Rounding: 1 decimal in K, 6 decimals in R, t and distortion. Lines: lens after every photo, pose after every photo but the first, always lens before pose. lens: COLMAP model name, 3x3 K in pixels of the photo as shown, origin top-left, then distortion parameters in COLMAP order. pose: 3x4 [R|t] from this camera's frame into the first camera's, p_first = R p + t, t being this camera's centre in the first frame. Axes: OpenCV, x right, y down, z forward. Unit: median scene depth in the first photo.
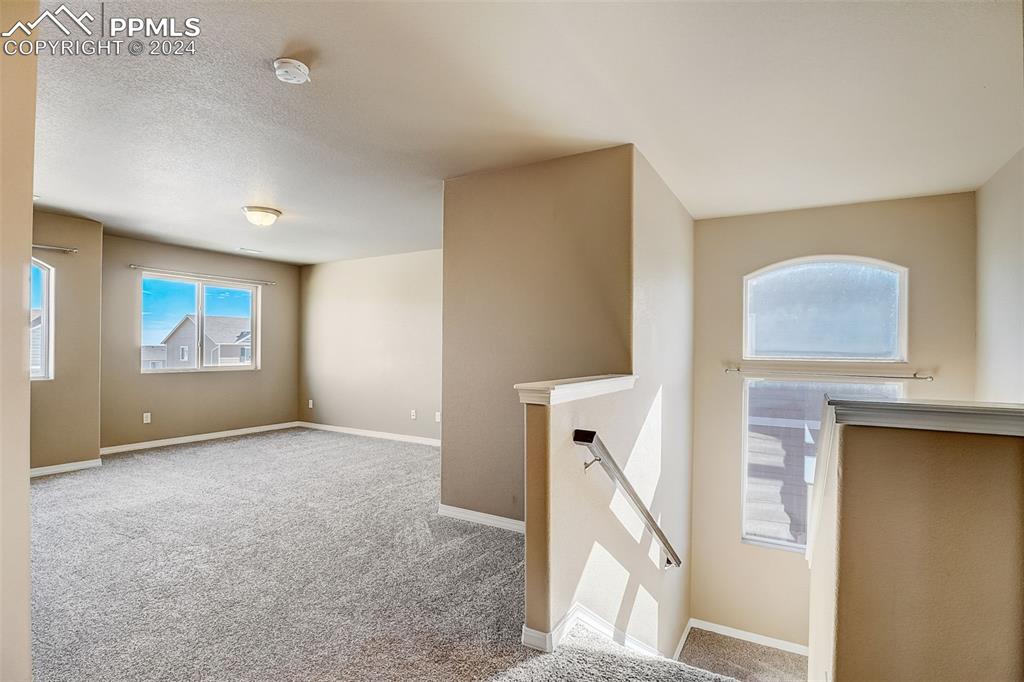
lens RADIAL K [[494.7, 0, 513.5], [0, 494.7, 347.7], [0, 0, 1]] dist [-0.033231, 0.000318]
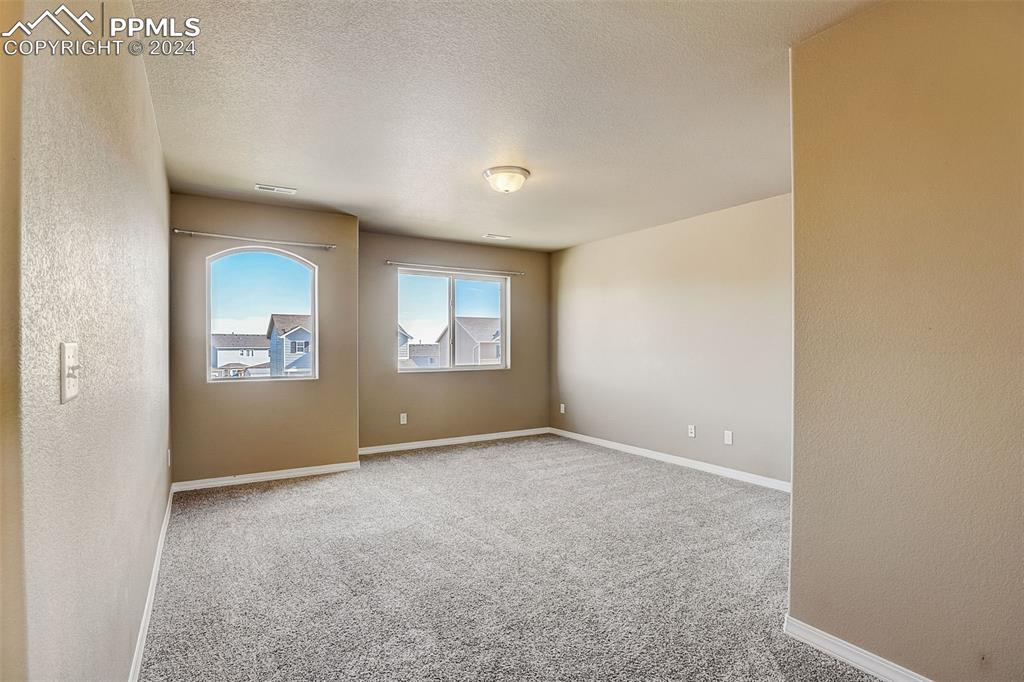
lens RADIAL K [[494.7, 0, 513.5], [0, 494.7, 347.7], [0, 0, 1]] dist [-0.033231, 0.000318]
pose [[0.889057, -0.006210, -0.457754, -0.114450], [0.009824, 0.999937, 0.005516, 0.000296], [0.457691, -0.009401, 0.889062, 0.237272]]
